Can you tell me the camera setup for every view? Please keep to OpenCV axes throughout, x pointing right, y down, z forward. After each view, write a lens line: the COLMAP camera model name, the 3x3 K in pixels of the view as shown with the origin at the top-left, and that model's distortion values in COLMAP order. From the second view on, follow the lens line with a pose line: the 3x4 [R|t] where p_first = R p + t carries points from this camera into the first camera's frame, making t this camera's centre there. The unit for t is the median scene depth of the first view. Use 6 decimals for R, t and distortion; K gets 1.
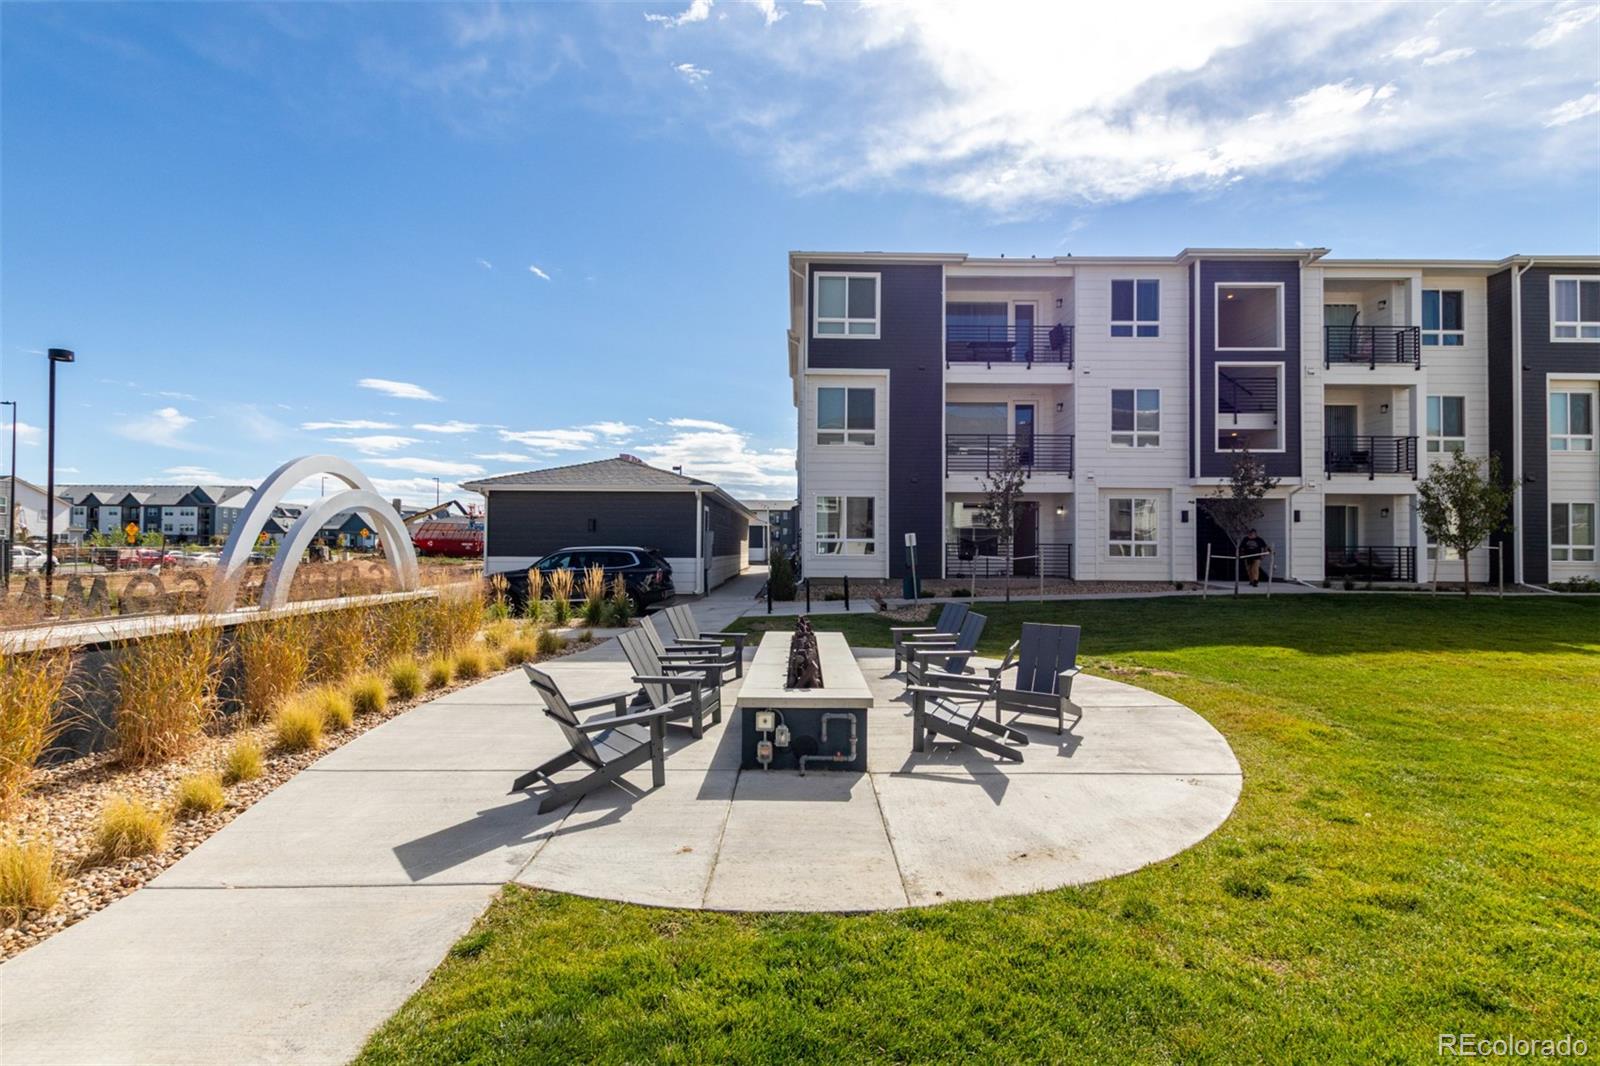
lens RADIAL K [[740.4, 0, 797.8], [0, 740.4, 546.2], [0, 0, 1]] dist [-0.001145, -0.000457]
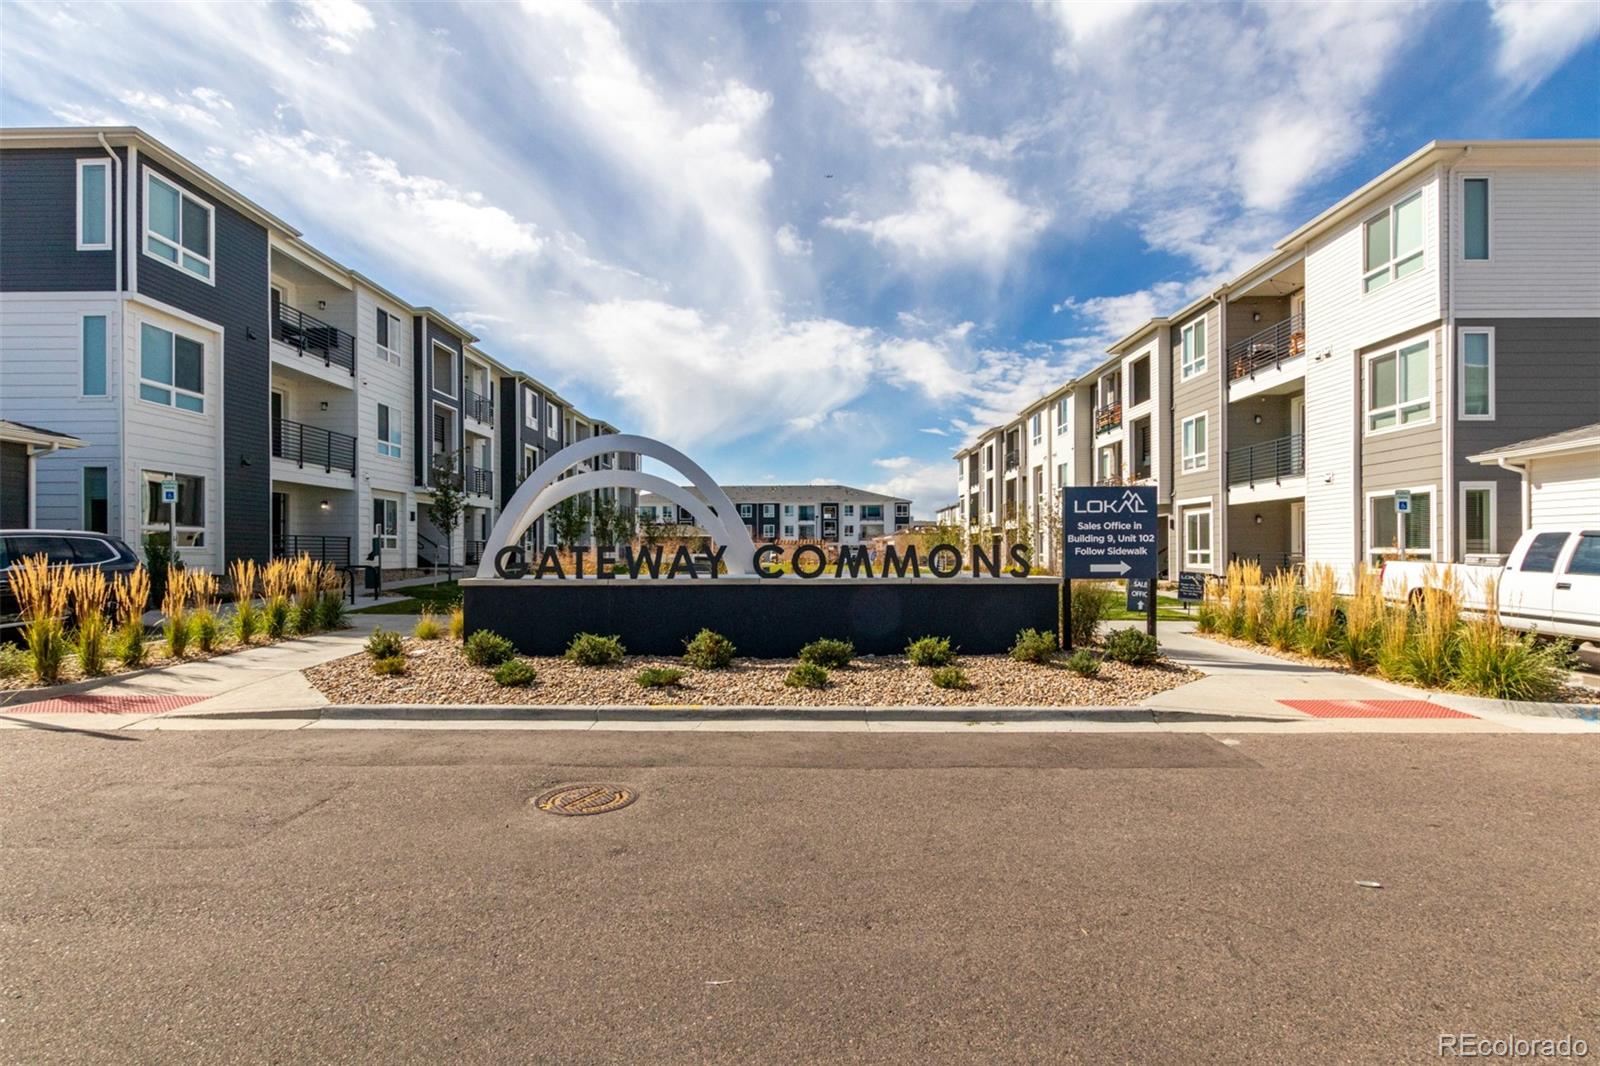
lens RADIAL K [[740.4, 0, 797.8], [0, 740.4, 546.2], [0, 0, 1]] dist [-0.001145, -0.000457]
pose [[0.013055, 0.000130, 0.999915, -0.706154], [0.000647, 1.000000, -0.000139, 0.010346], [-0.999915, 0.000649, 0.013055, 0.337702]]
